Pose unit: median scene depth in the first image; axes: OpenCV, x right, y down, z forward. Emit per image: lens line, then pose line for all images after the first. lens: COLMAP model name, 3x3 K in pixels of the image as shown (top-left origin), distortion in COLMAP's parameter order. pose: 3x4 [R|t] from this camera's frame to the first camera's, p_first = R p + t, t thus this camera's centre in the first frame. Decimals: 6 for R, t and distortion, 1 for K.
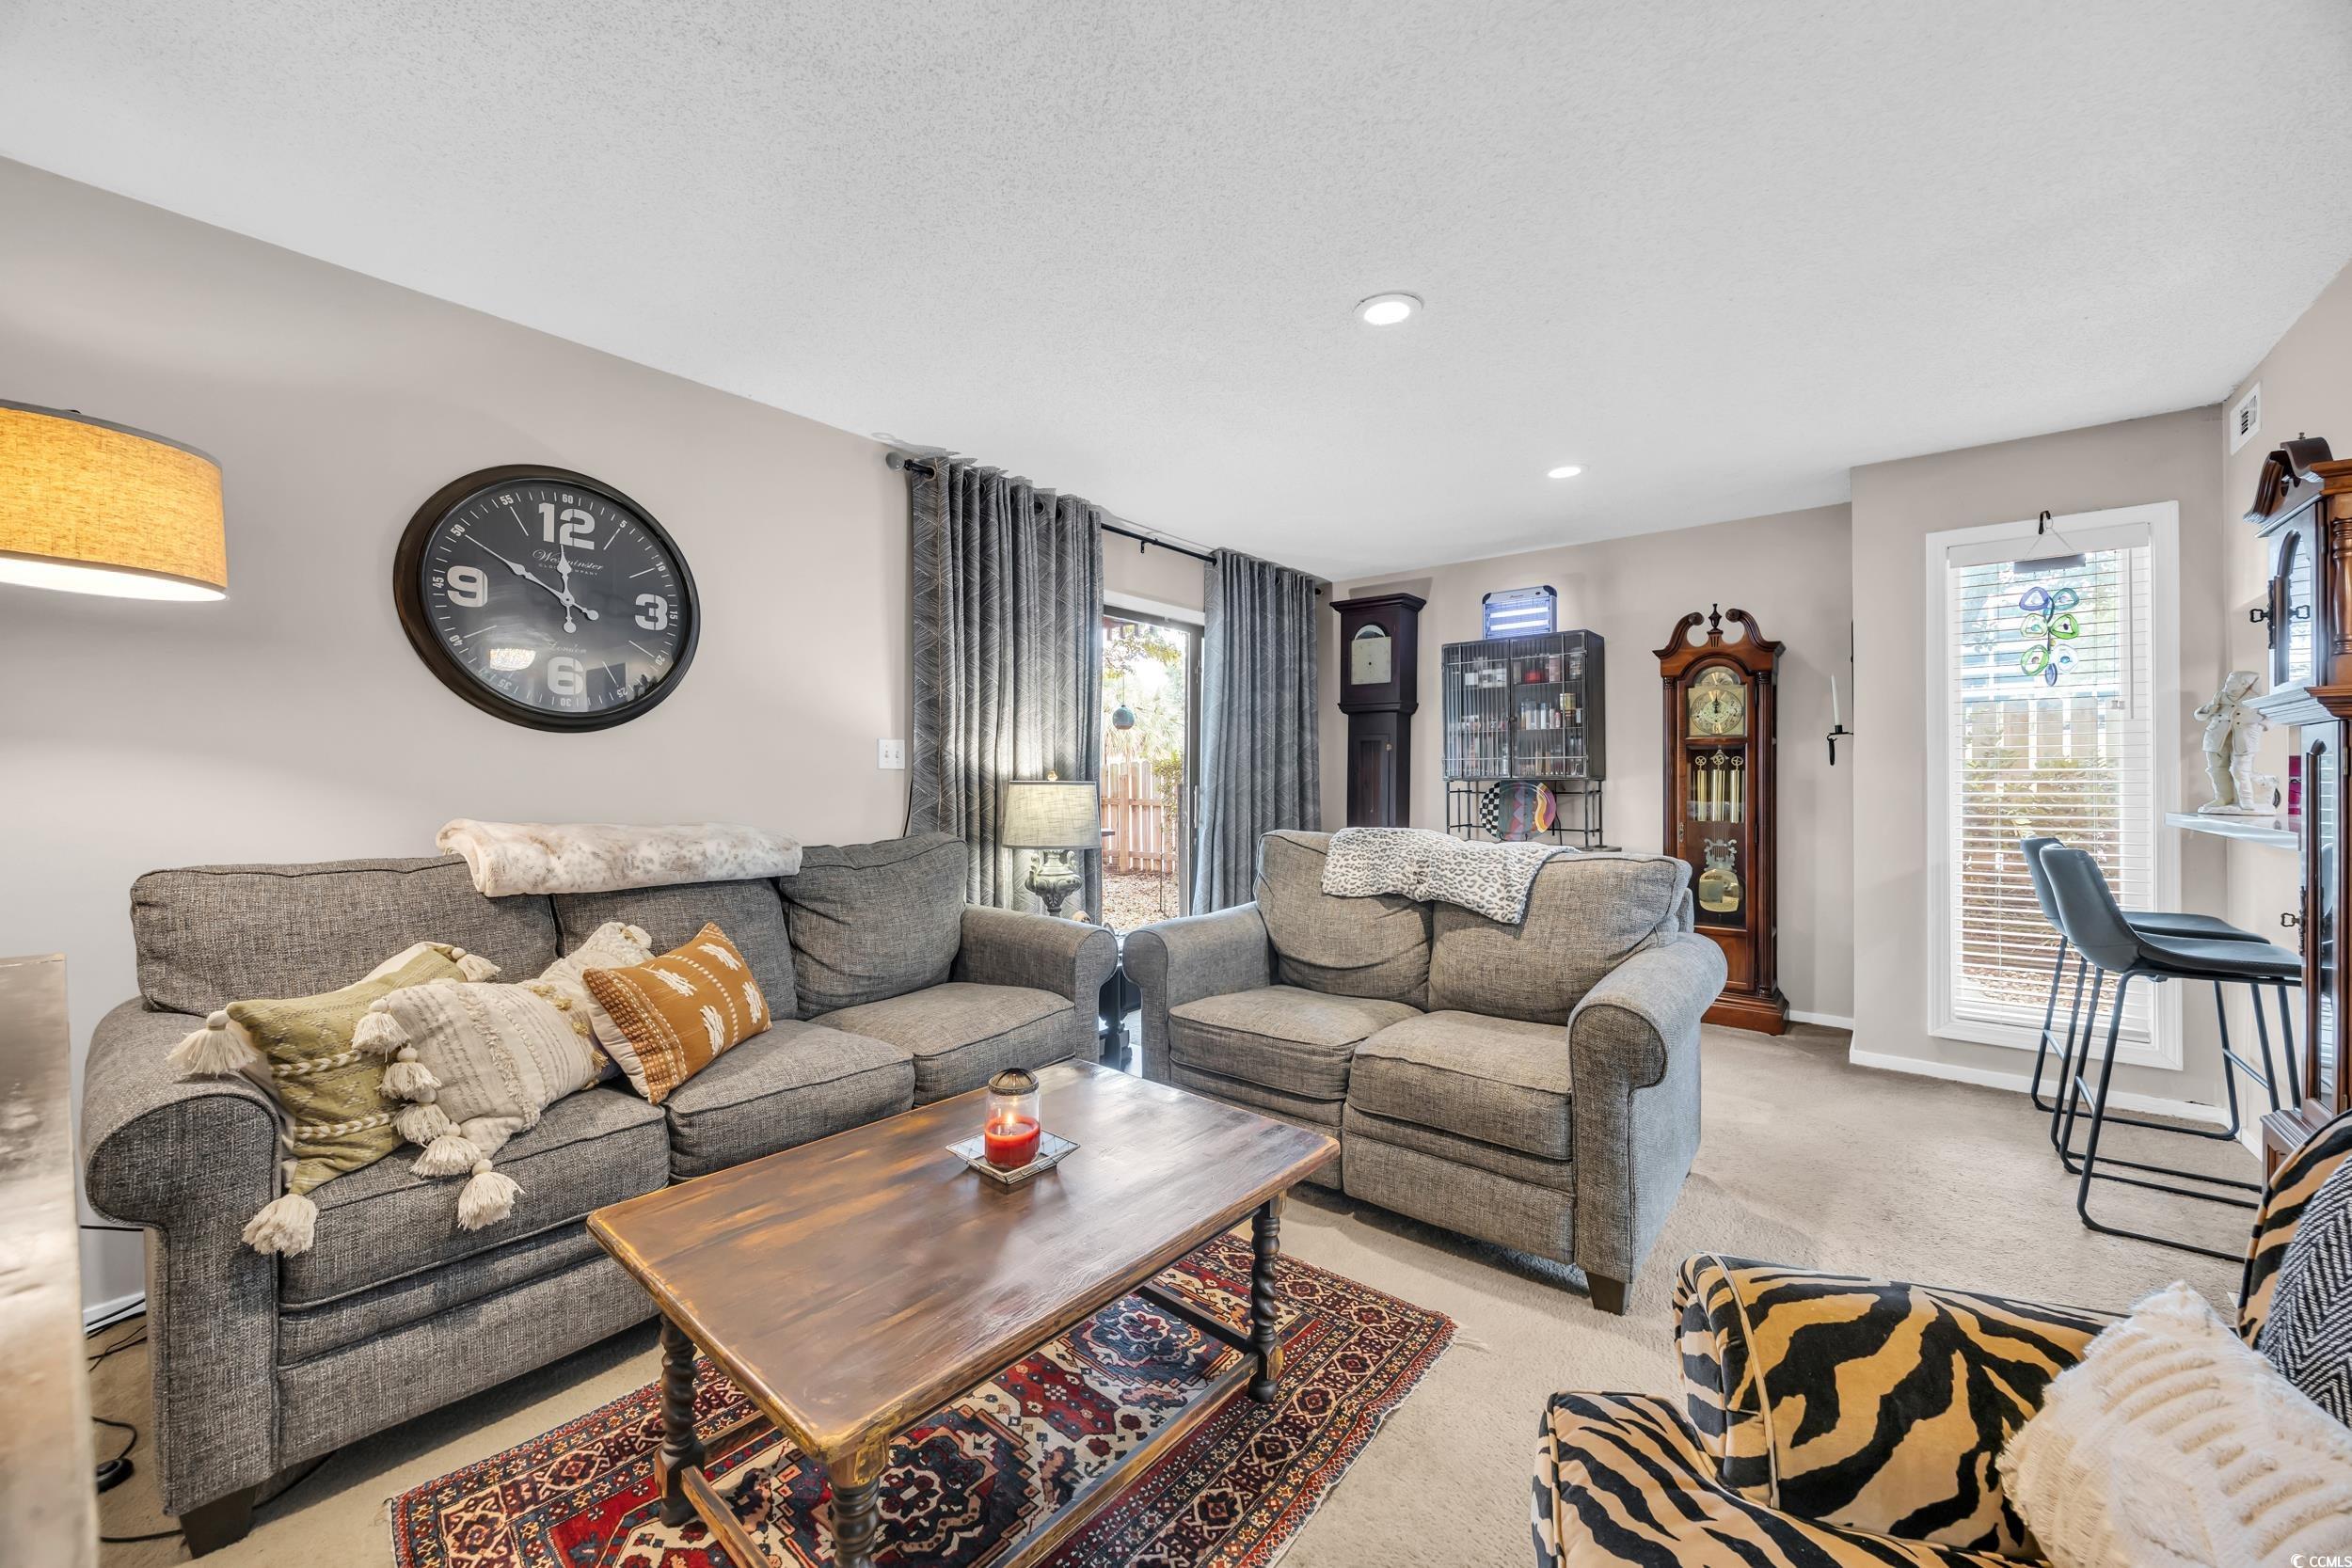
lens RADIAL K [[896.0, 0, 1179.1], [0, 896.0, 779.5], [0, 0, 1]] dist [0.001982, -0.000651]
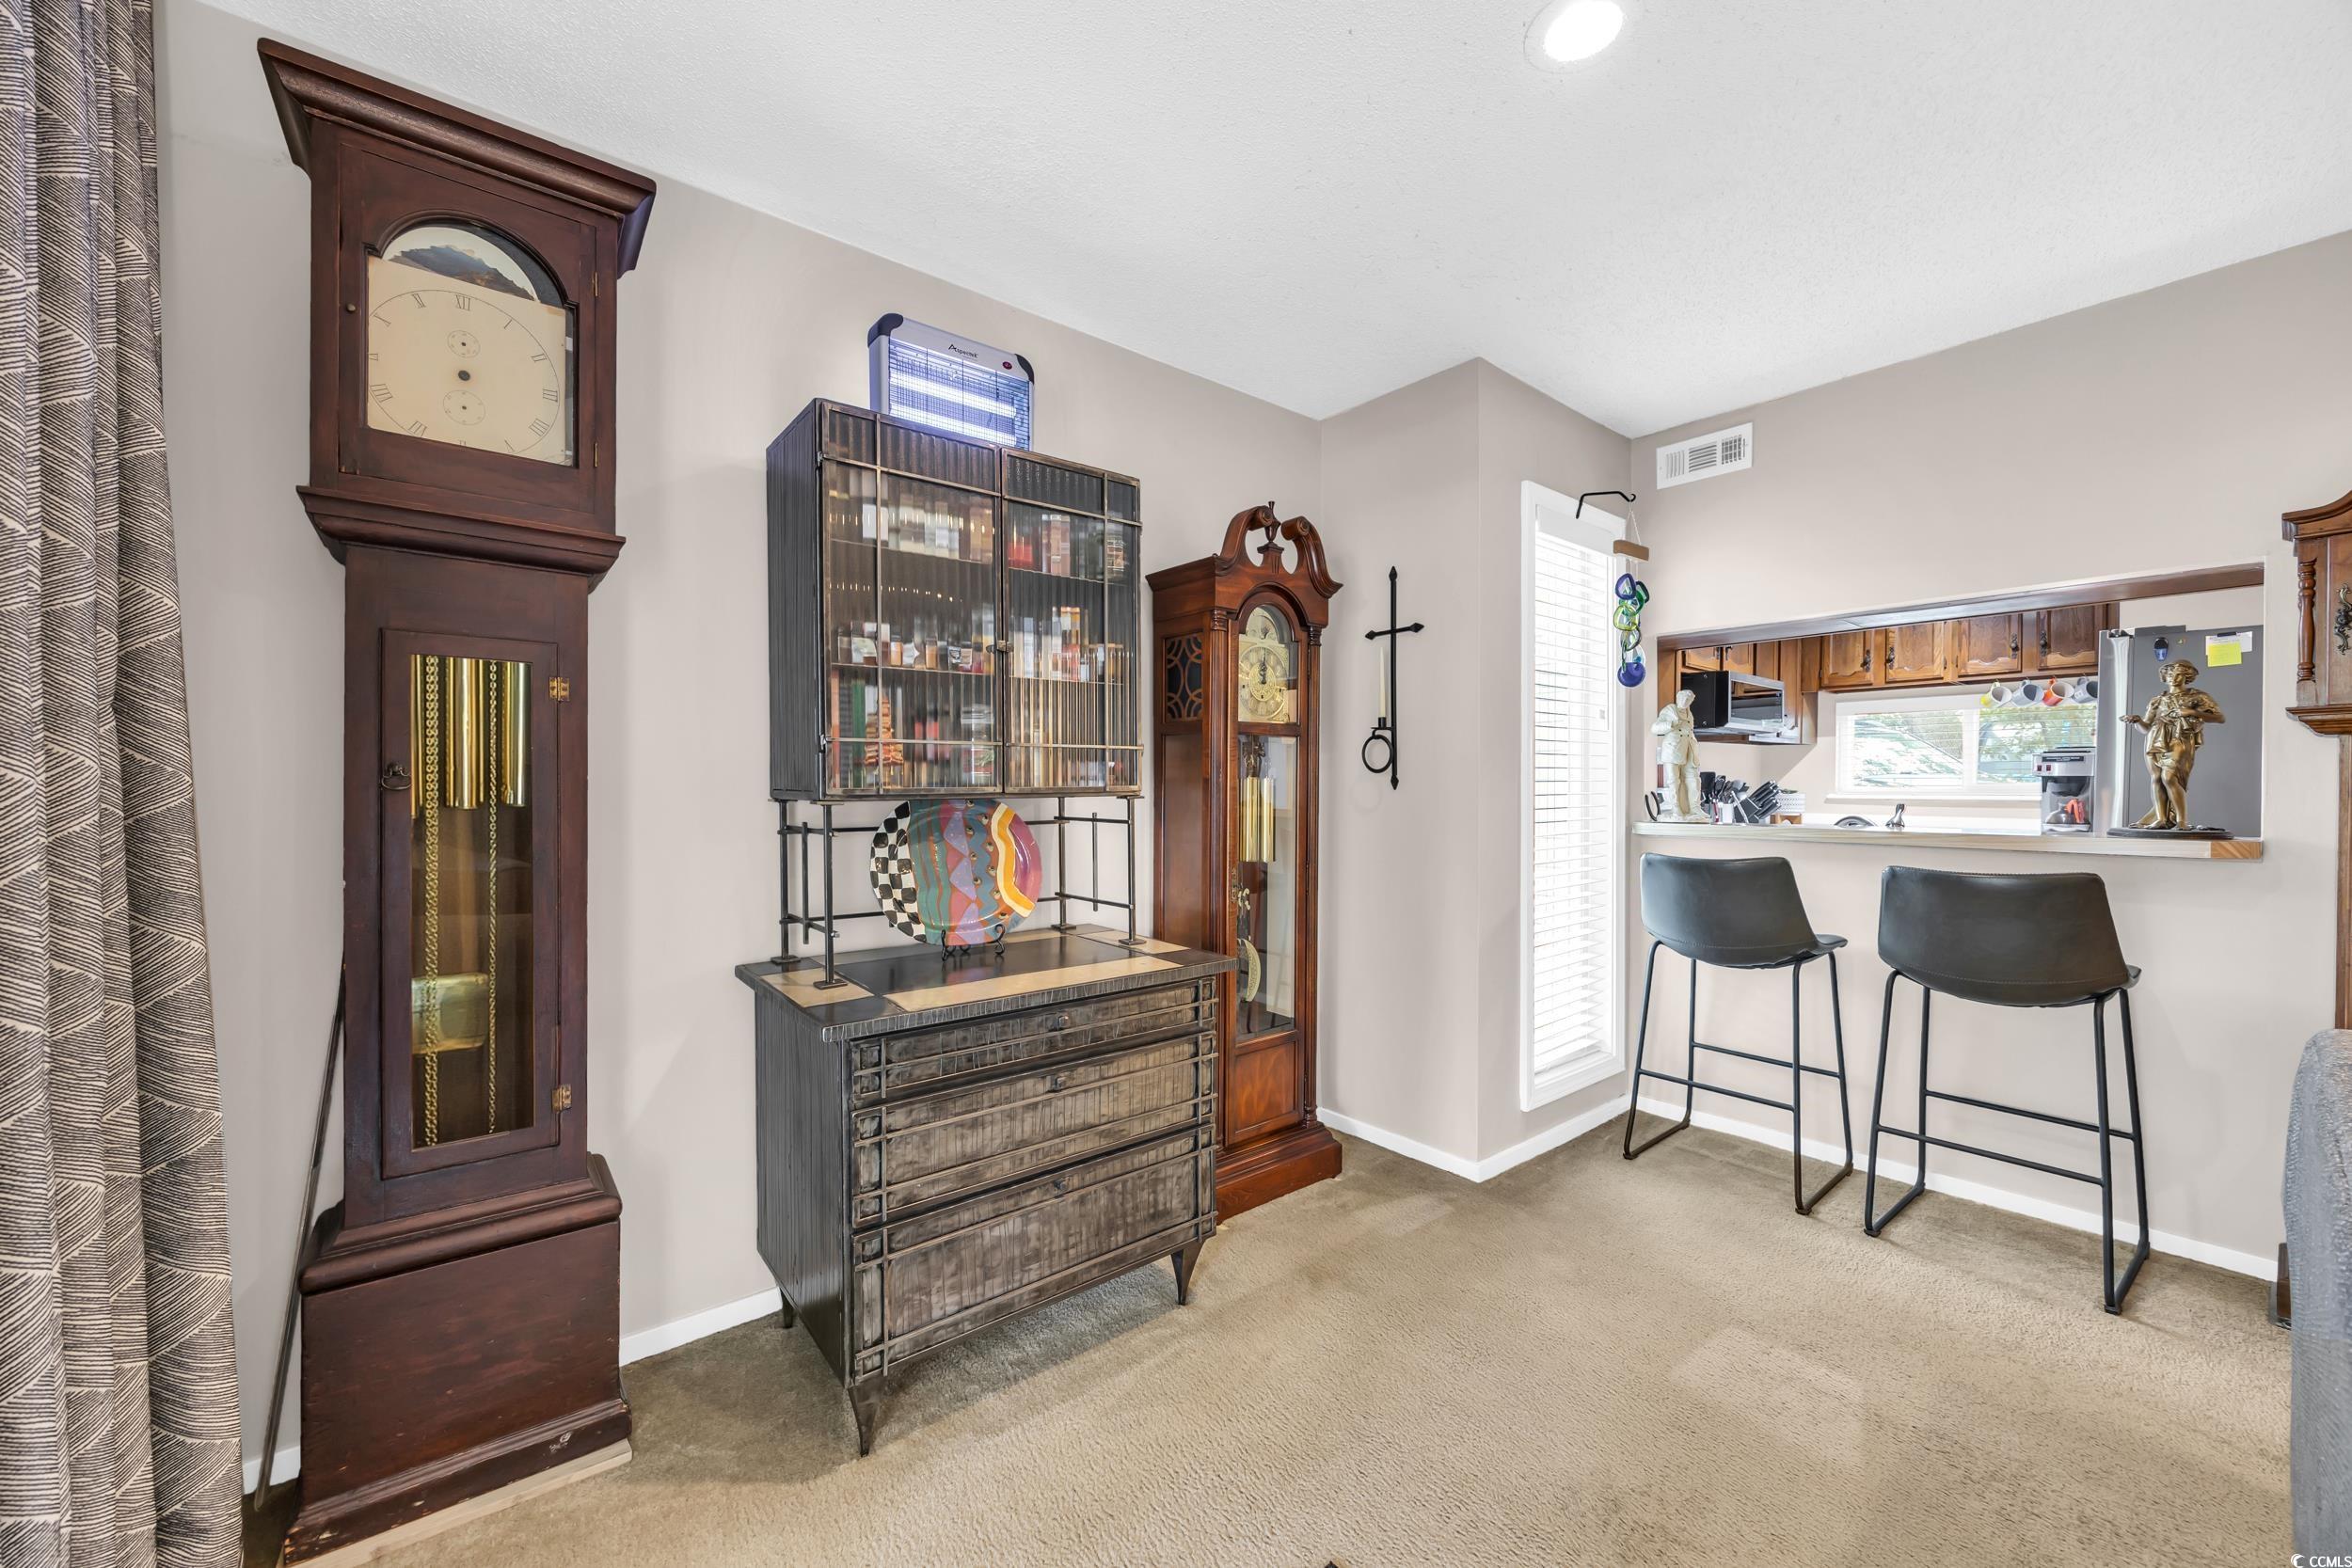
lens RADIAL K [[896.0, 0, 1167.5], [0, 896.0, 782.8], [0, 0, 1]] dist [0.001982, -0.000651]
pose [[0.216139, 0.011495, 0.976295, -0.009131], [0.009124, 0.999863, -0.013792, 0.002080], [-0.976320, 0.011889, 0.216005, 0.955453]]
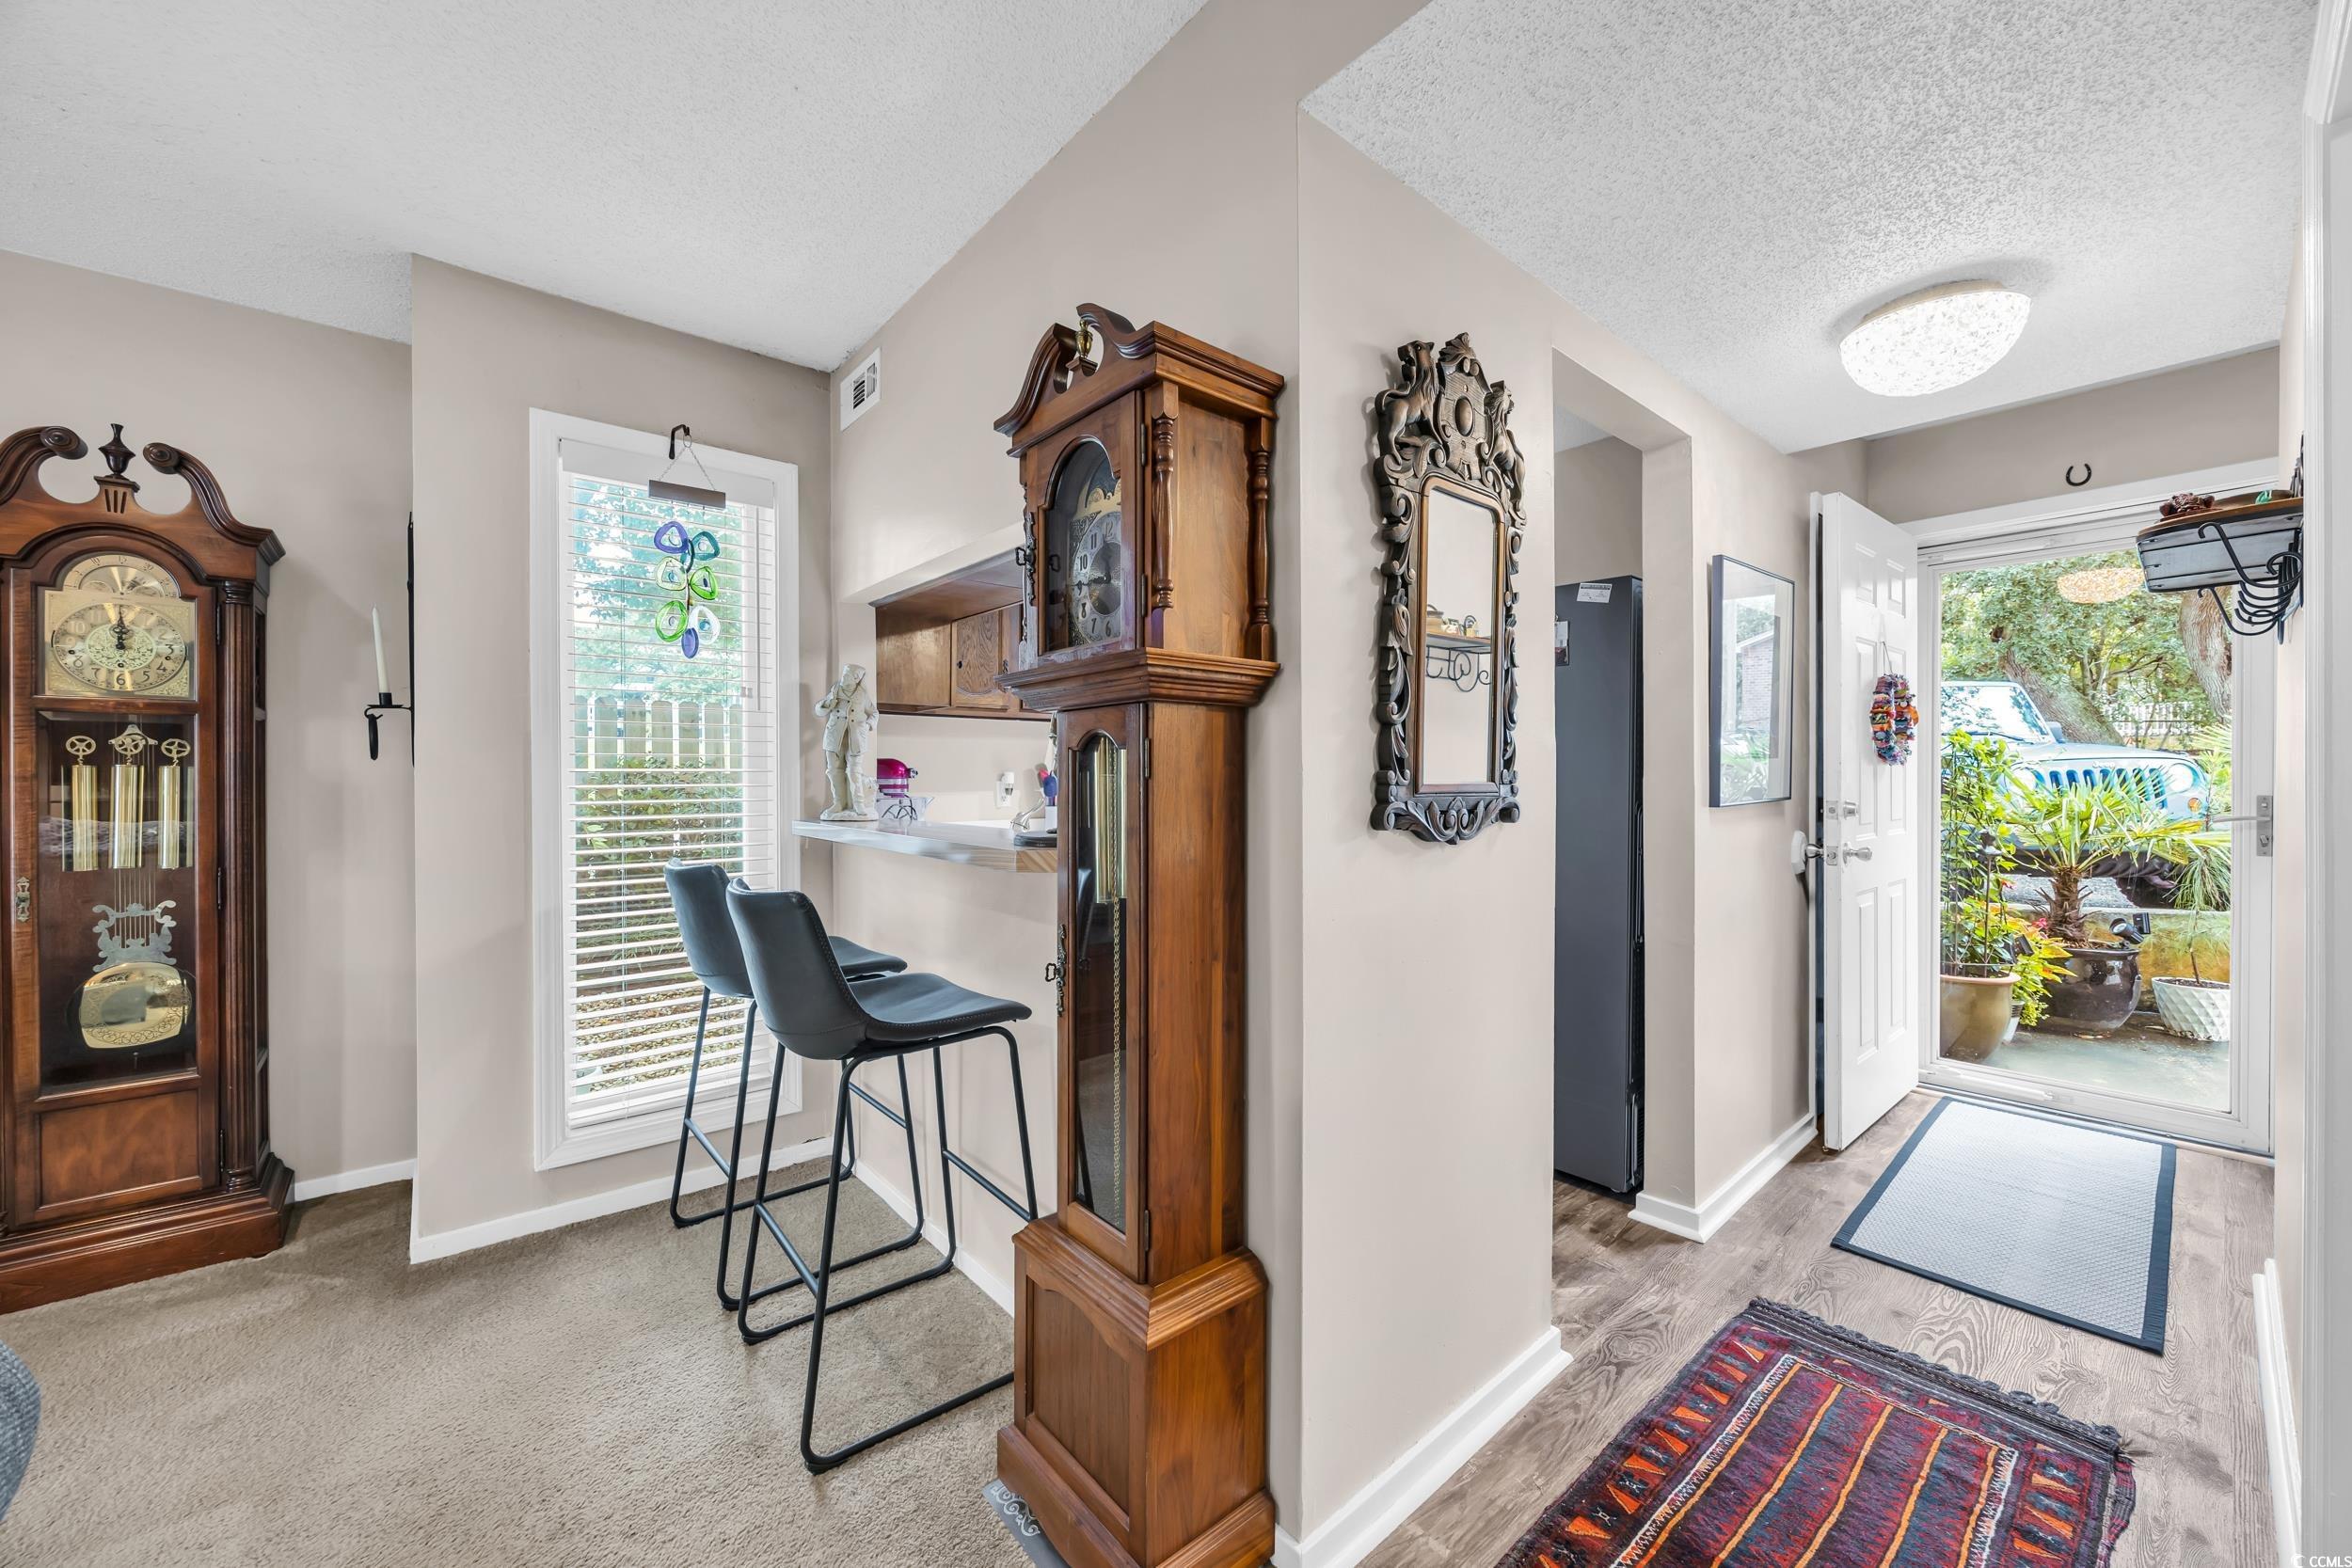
lens RADIAL K [[896.0, 0, 1154.8], [0, 896.0, 779.3], [0, 0, 1]] dist [0.001982, -0.000651]
pose [[0.207711, -0.002915, 0.978186, 0.240856], [0.001039, 0.999996, 0.002759, -0.003426], [-0.978190, 0.000443, 0.207713, 0.351578]]
